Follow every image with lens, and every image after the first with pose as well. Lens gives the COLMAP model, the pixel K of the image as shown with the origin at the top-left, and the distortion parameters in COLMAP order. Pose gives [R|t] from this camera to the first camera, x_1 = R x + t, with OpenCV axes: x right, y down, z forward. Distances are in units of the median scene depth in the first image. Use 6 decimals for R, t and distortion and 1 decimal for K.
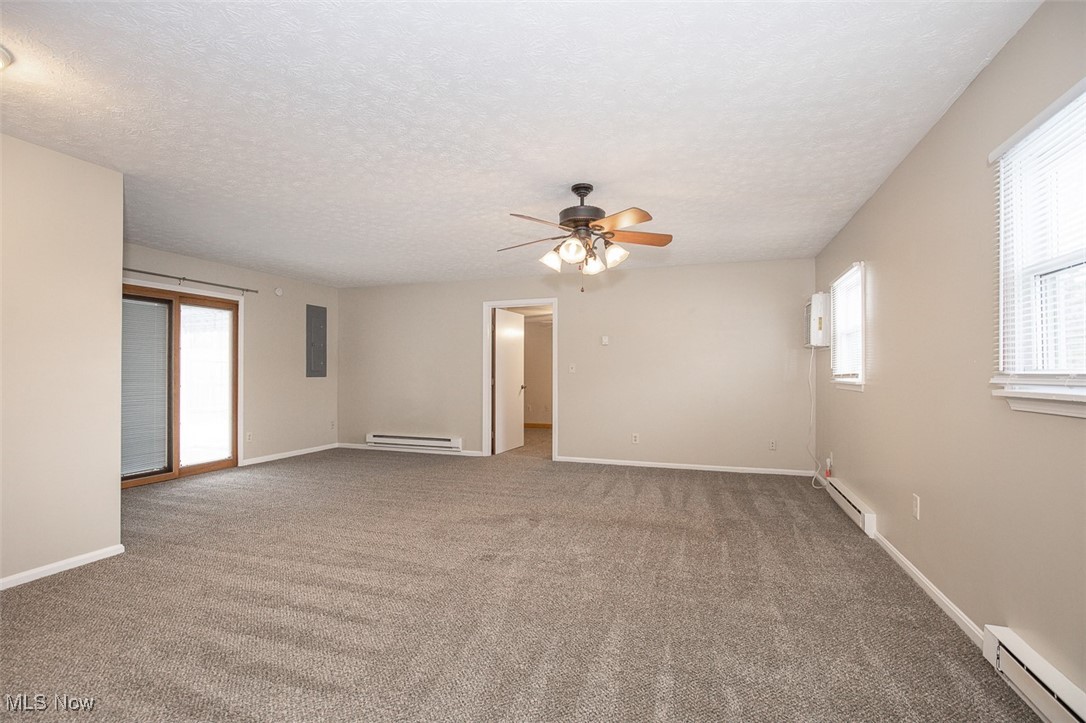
lens RADIAL K [[500.8, 0, 540.9], [0, 500.8, 367.1], [0, 0, 1]] dist [-0.014296, 0.005240]
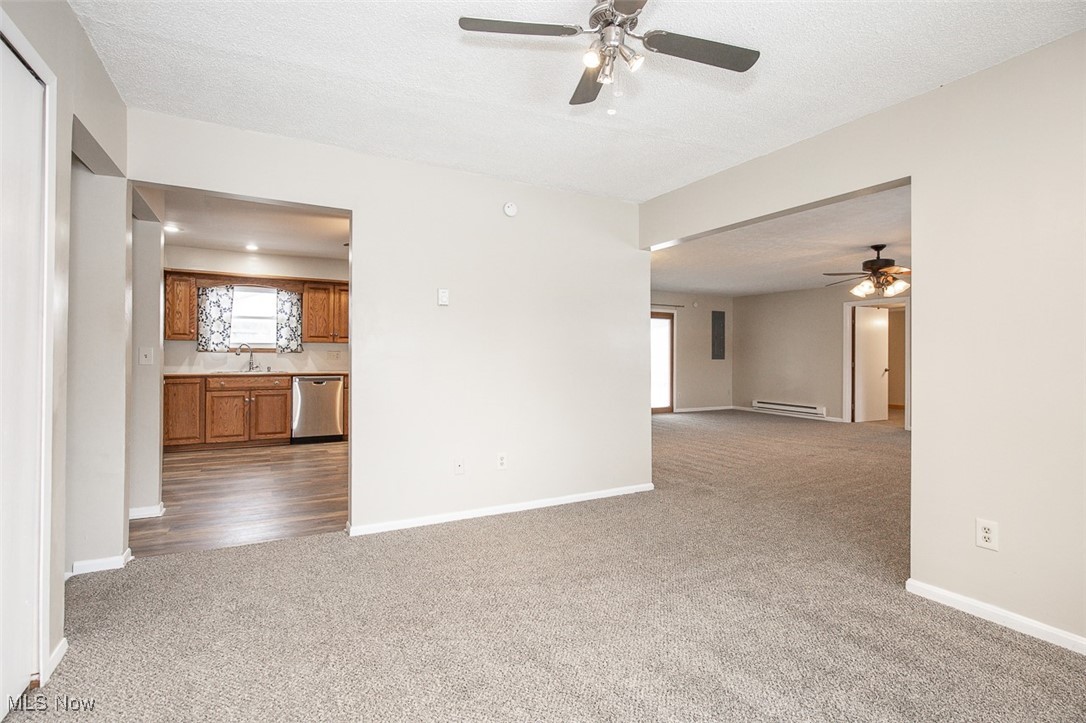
lens RADIAL K [[500.8, 0, 547.3], [0, 500.8, 352.5], [0, 0, 1]] dist [-0.014296, 0.005240]
pose [[0.735256, 0.004202, -0.677776, 0.219191], [0.001855, 0.999965, 0.008213, -0.015696], [0.677786, -0.007296, 0.735223, -0.520653]]
